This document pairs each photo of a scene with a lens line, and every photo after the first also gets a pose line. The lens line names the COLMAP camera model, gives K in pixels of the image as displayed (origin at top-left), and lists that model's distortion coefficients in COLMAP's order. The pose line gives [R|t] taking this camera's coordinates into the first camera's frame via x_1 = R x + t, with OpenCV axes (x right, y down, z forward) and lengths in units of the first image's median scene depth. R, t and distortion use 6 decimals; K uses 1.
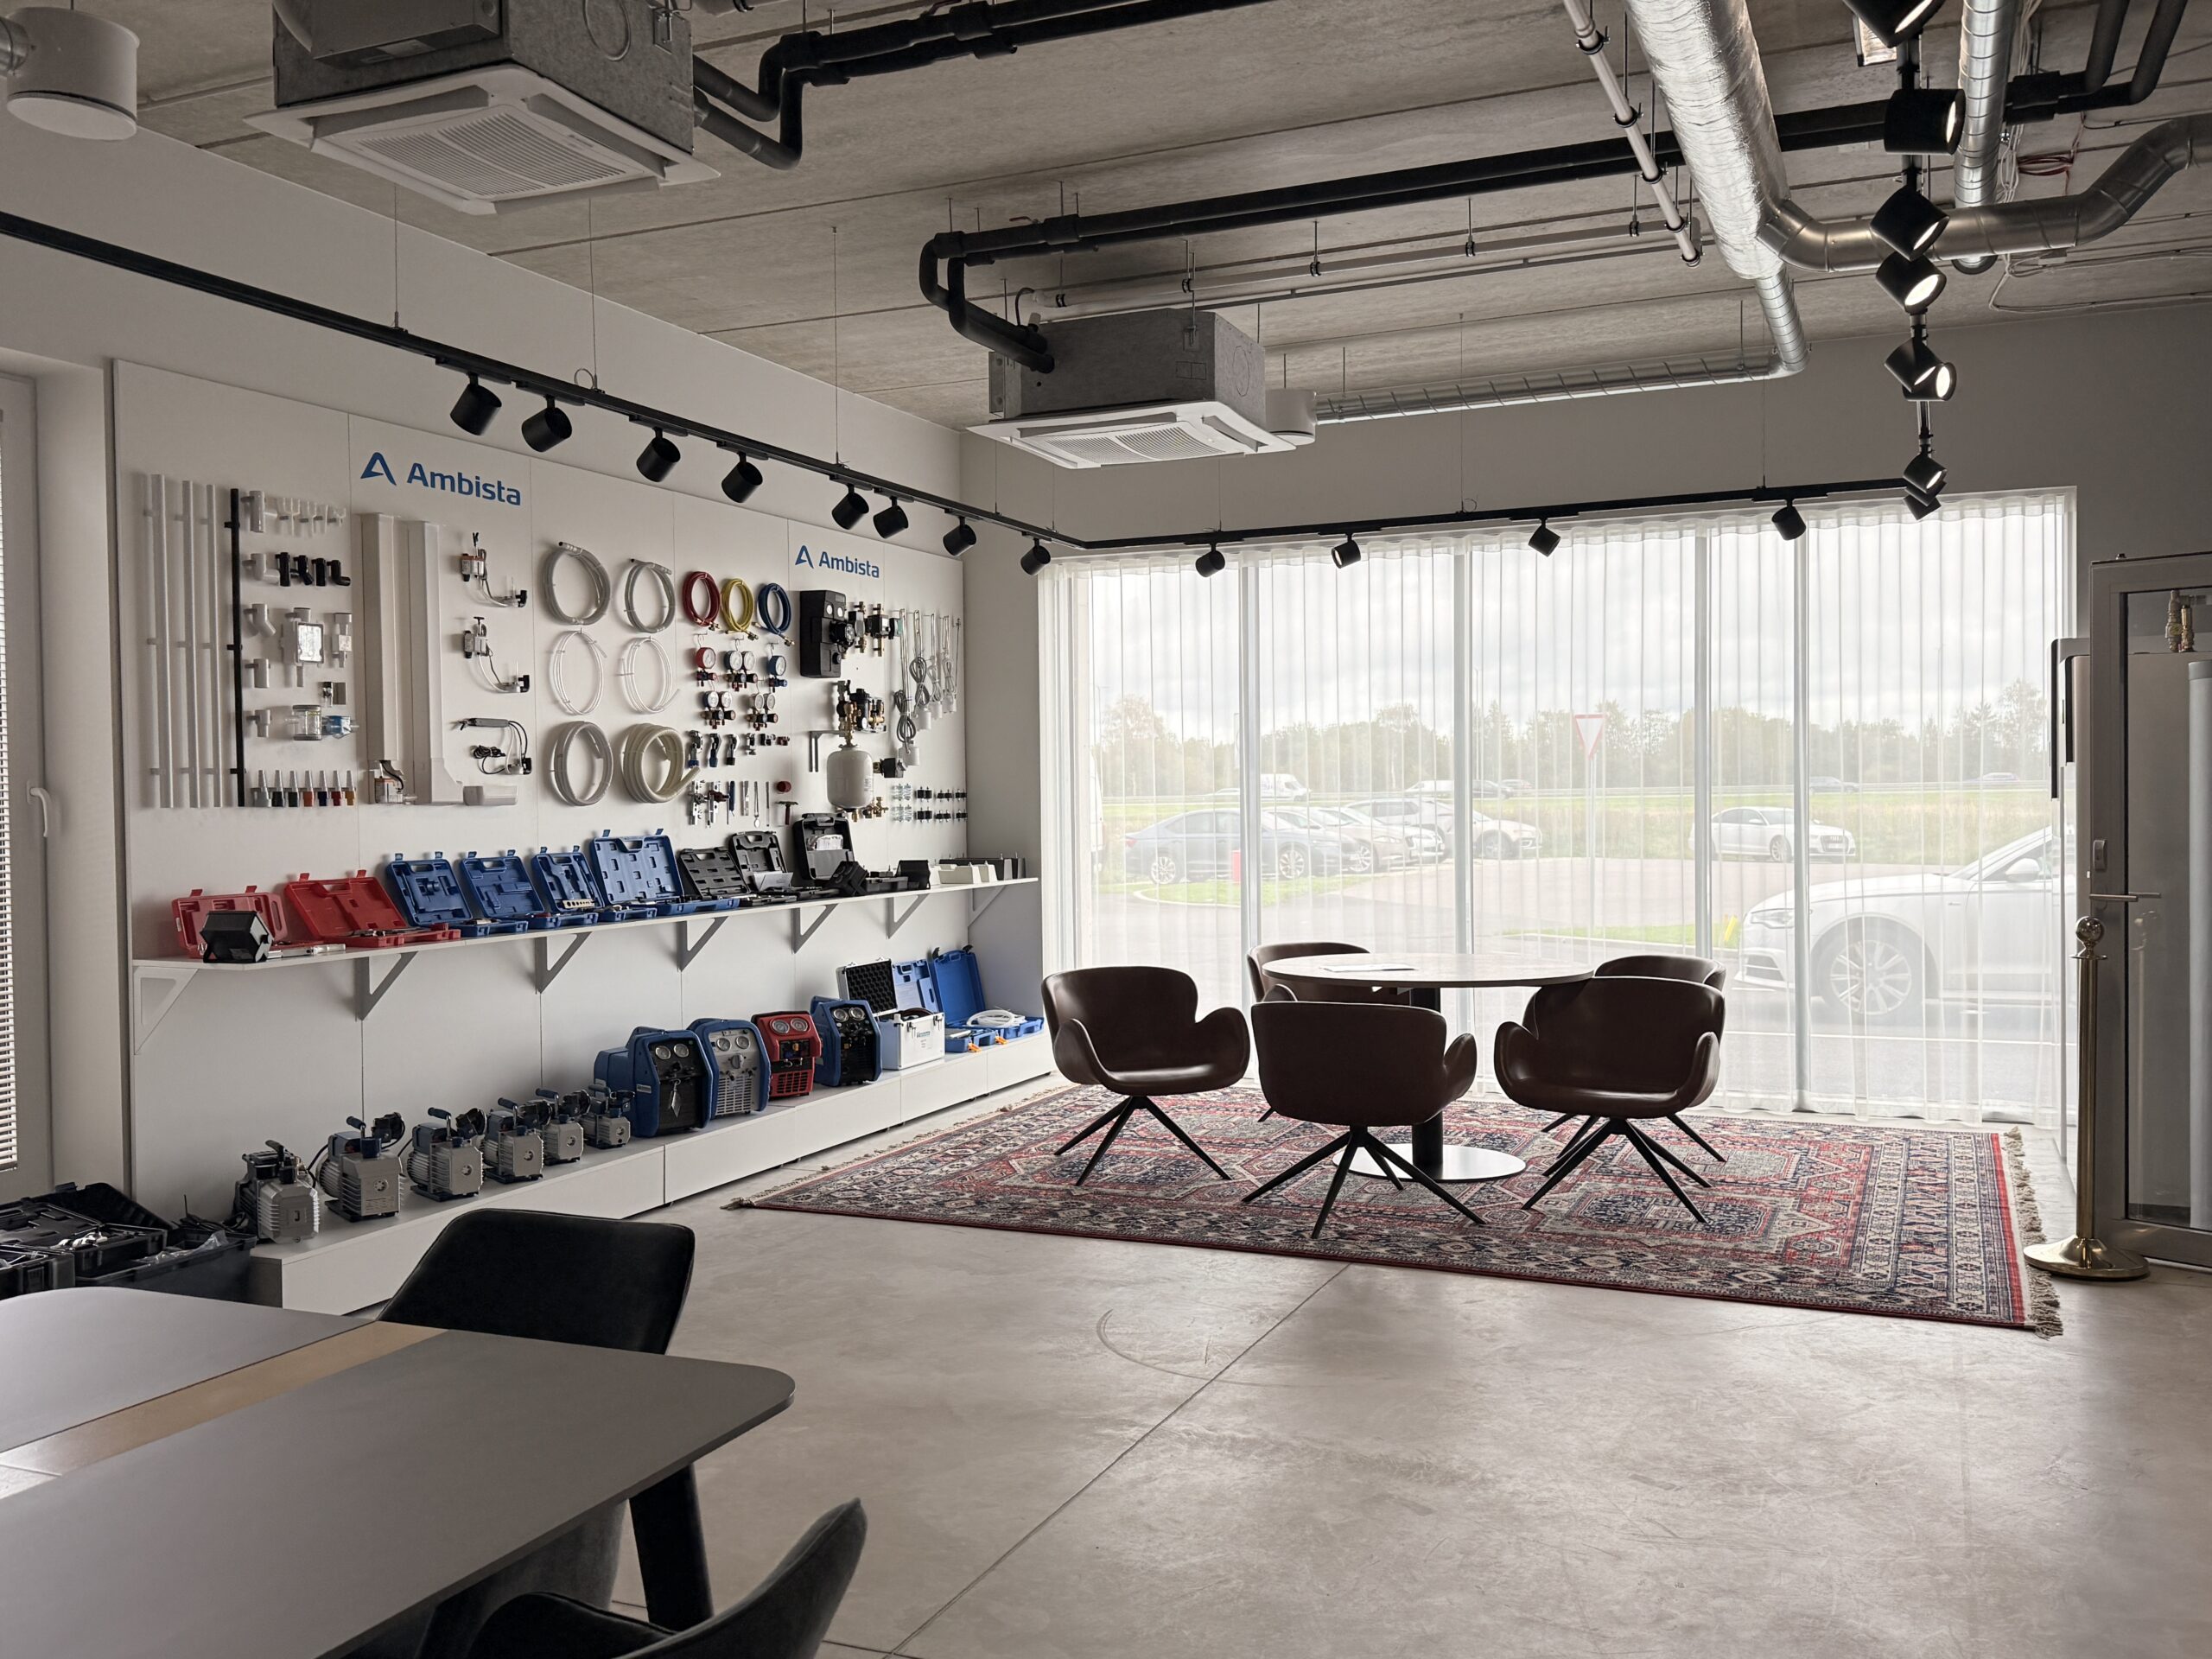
lens RADIAL K [[1917.4, 0, 1097.2], [0, 1917.4, 824.0], [0, 0, 1]] dist [0.100970, -0.128975]
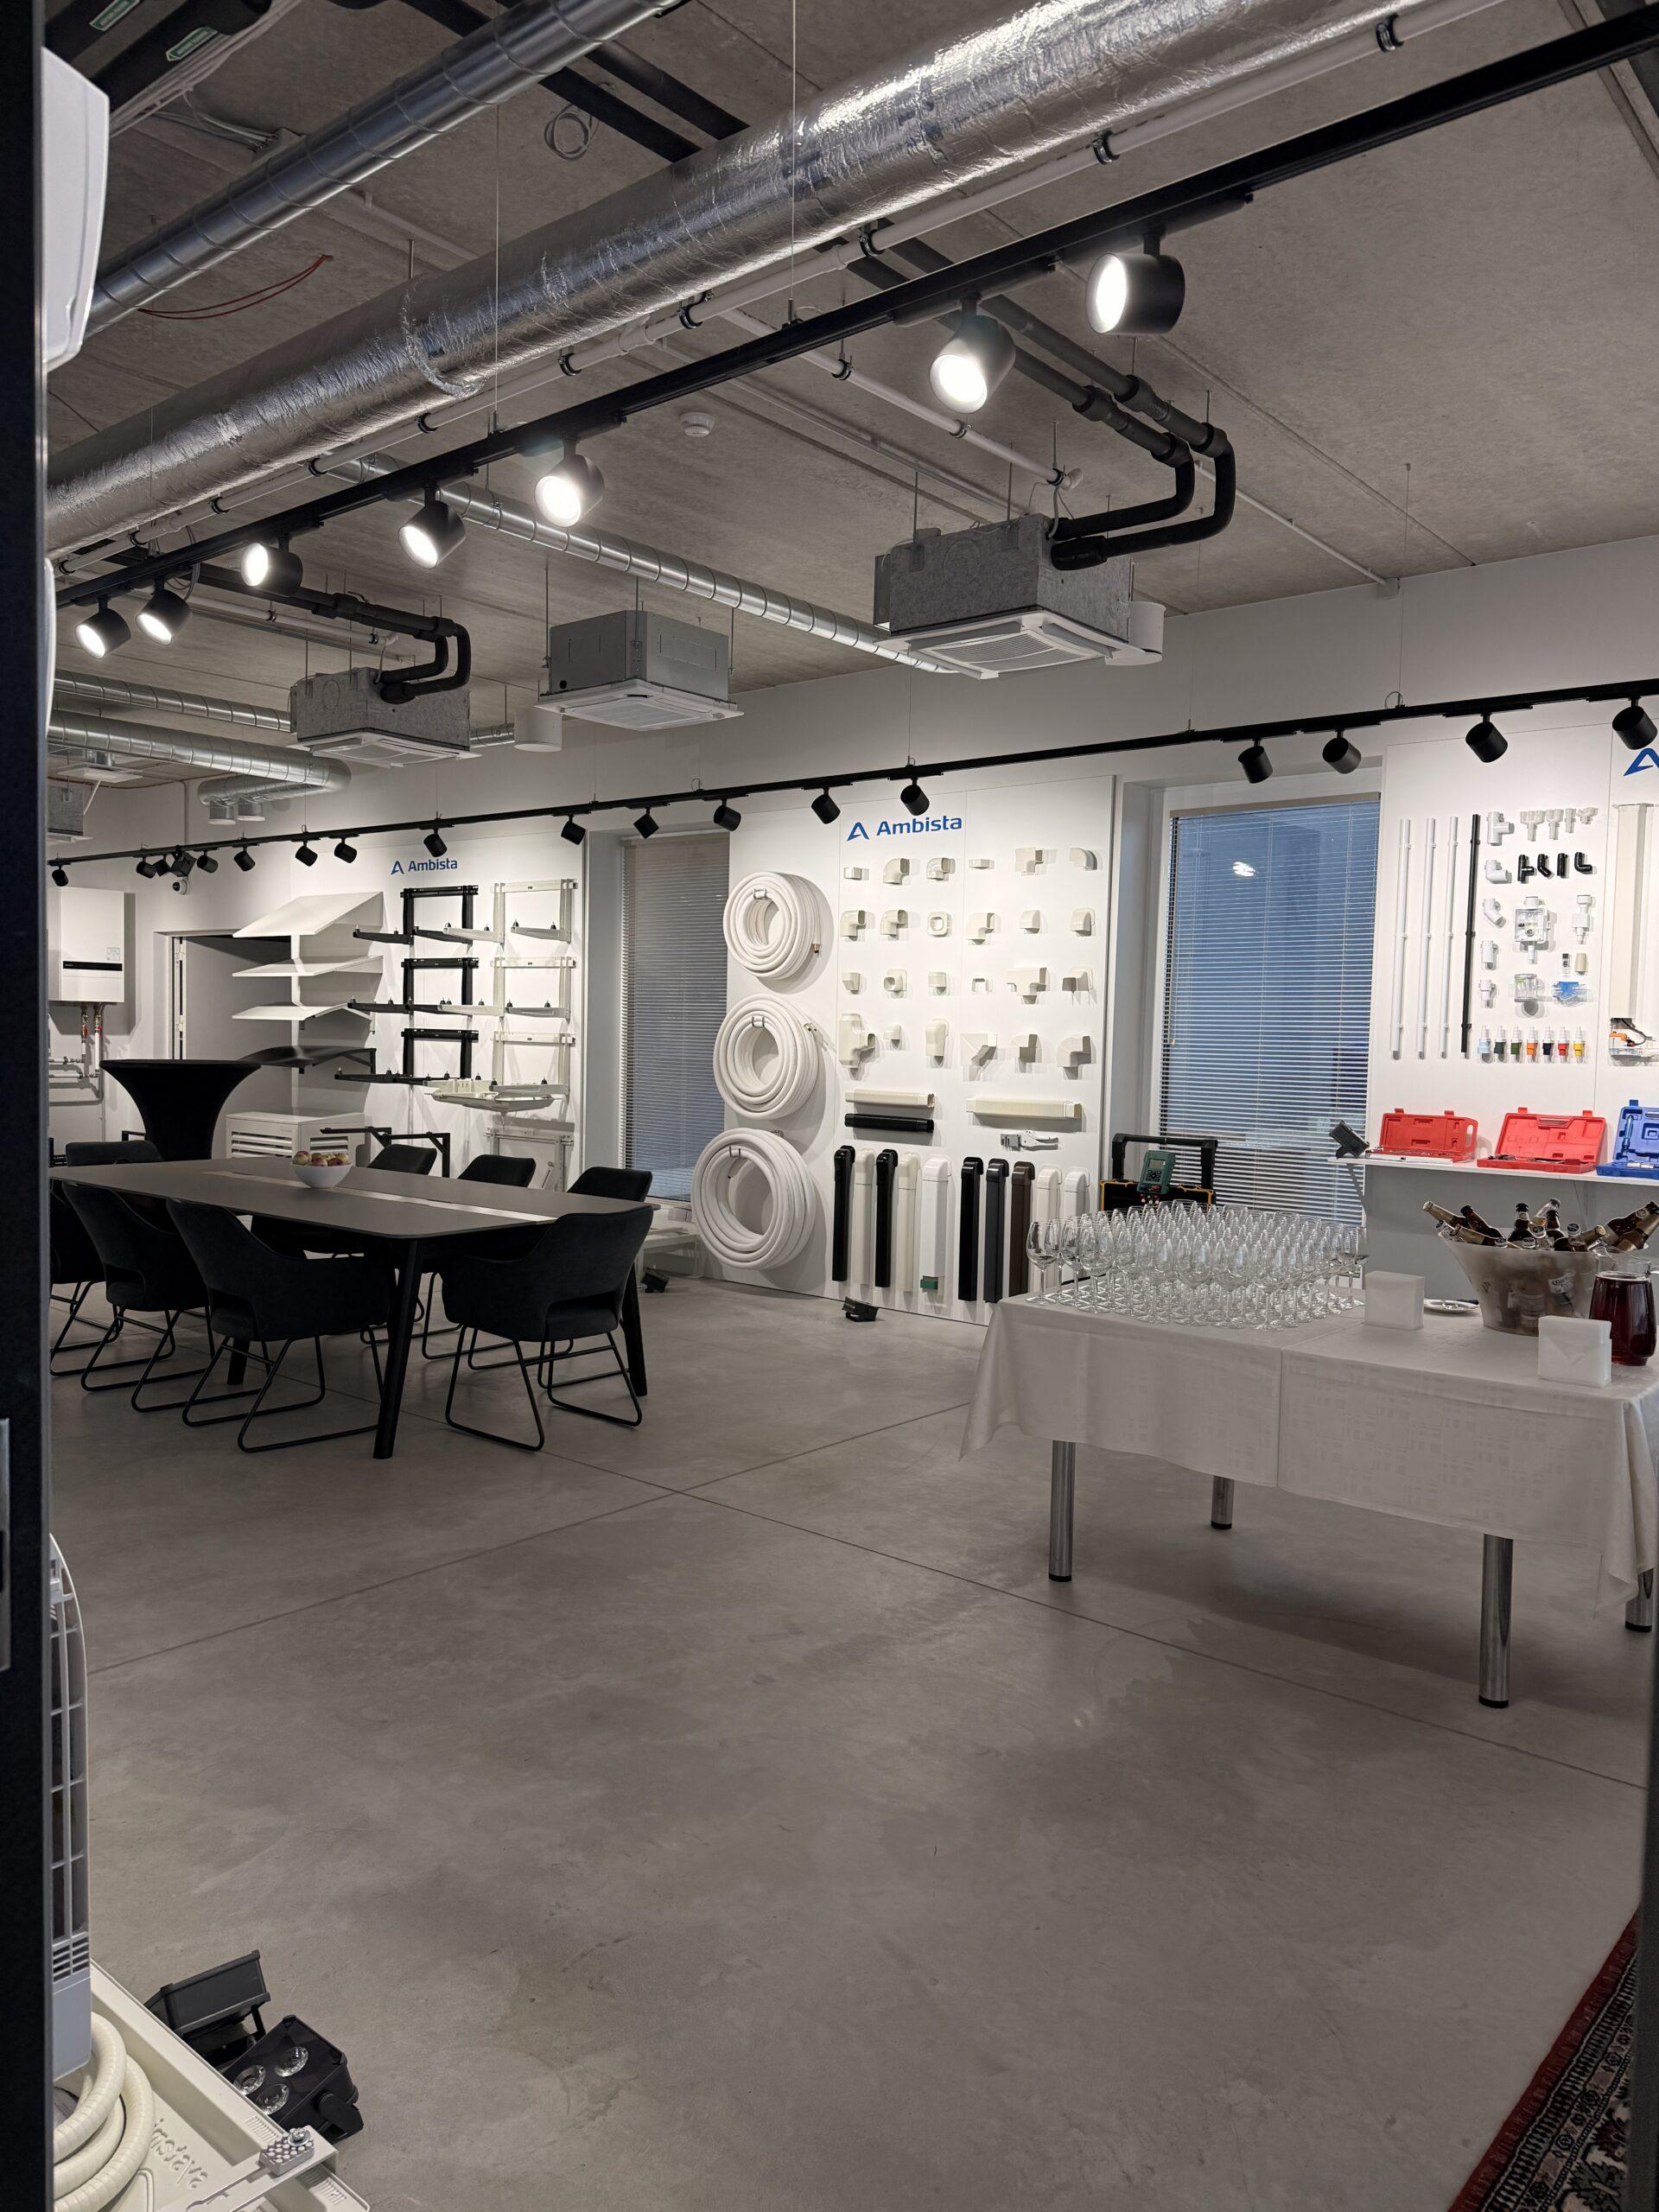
lens RADIAL K [[1568.1, 0, 826.3], [0, 1568.1, 1117.2], [0, 0, 1]] dist [0.033540, -0.038833]
pose [[-0.302599, 0.058411, -0.951327, 0.575816], [-0.032414, 0.996912, 0.071520, -0.022081], [0.952567, 0.052479, -0.299771, 0.710877]]
